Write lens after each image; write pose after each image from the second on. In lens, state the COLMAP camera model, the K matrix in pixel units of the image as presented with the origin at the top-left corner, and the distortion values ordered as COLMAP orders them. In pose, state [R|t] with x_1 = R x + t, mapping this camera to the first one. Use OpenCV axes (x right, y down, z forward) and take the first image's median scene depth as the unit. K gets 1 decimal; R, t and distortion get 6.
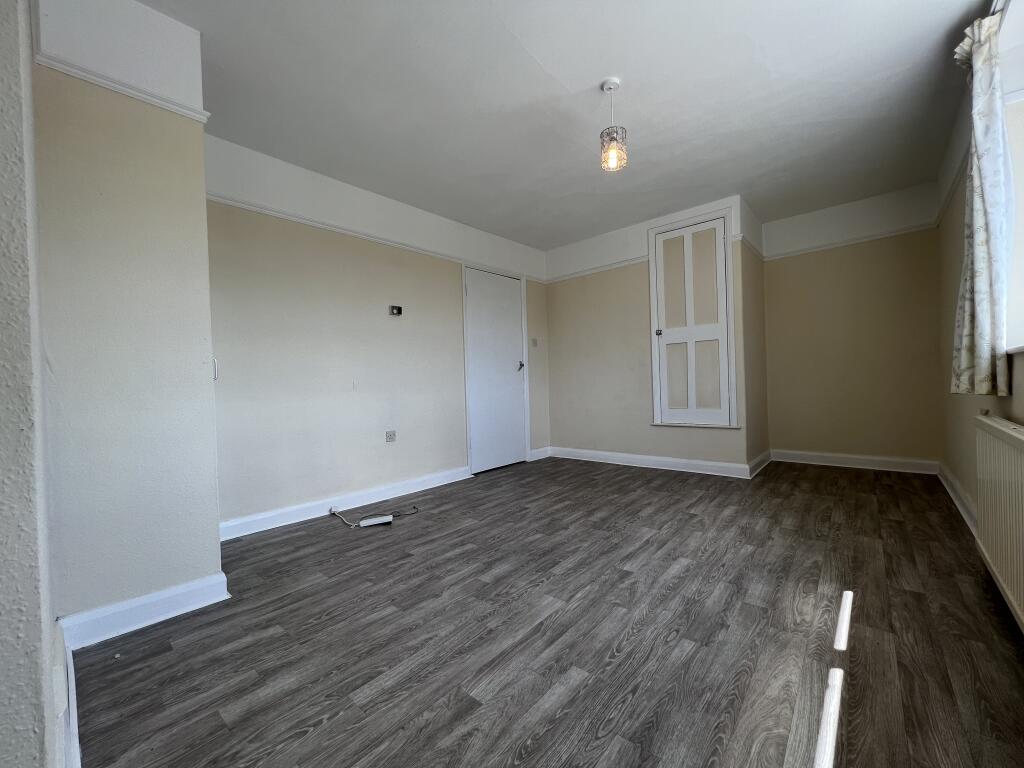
lens RADIAL K [[411.1, 0, 512.0], [0, 411.1, 384.0], [0, 0, 1]] dist [0.009805, 0.000206]
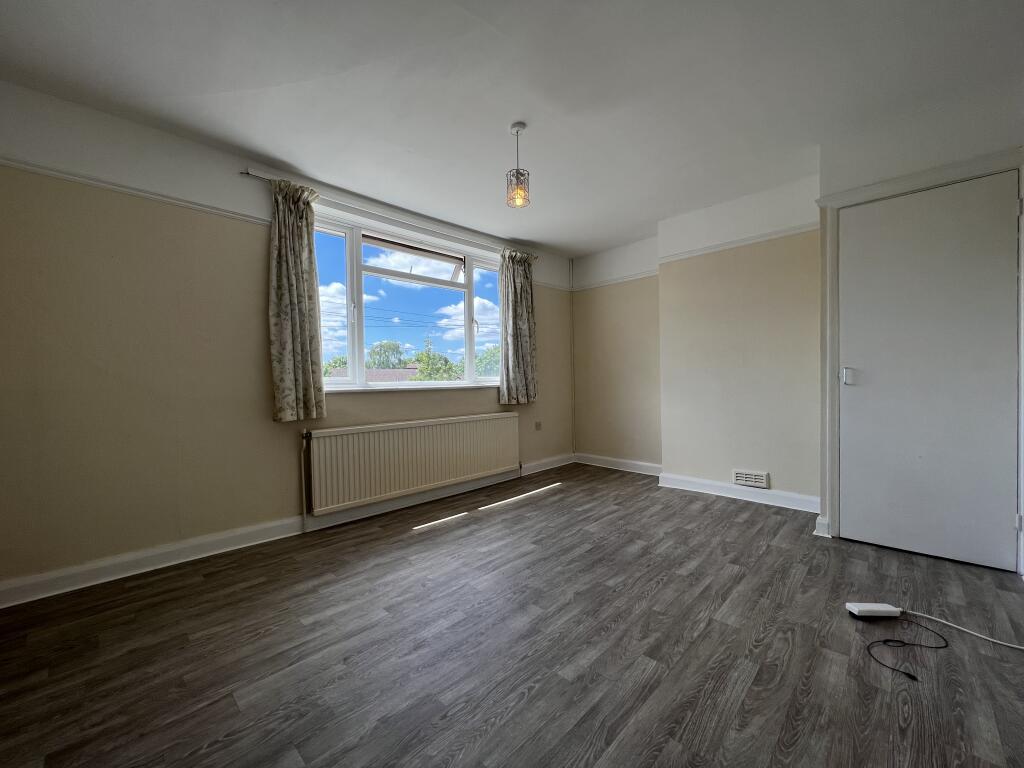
lens RADIAL K [[411.1, 0, 512.0], [0, 411.1, 384.0], [0, 0, 1]] dist [0.009805, 0.000206]
pose [[-0.996808, 0.049299, 0.062798, 0.221506], [0.050051, 0.998692, 0.010446, -0.069905], [-0.062201, 0.013556, -0.997972, 2.116326]]
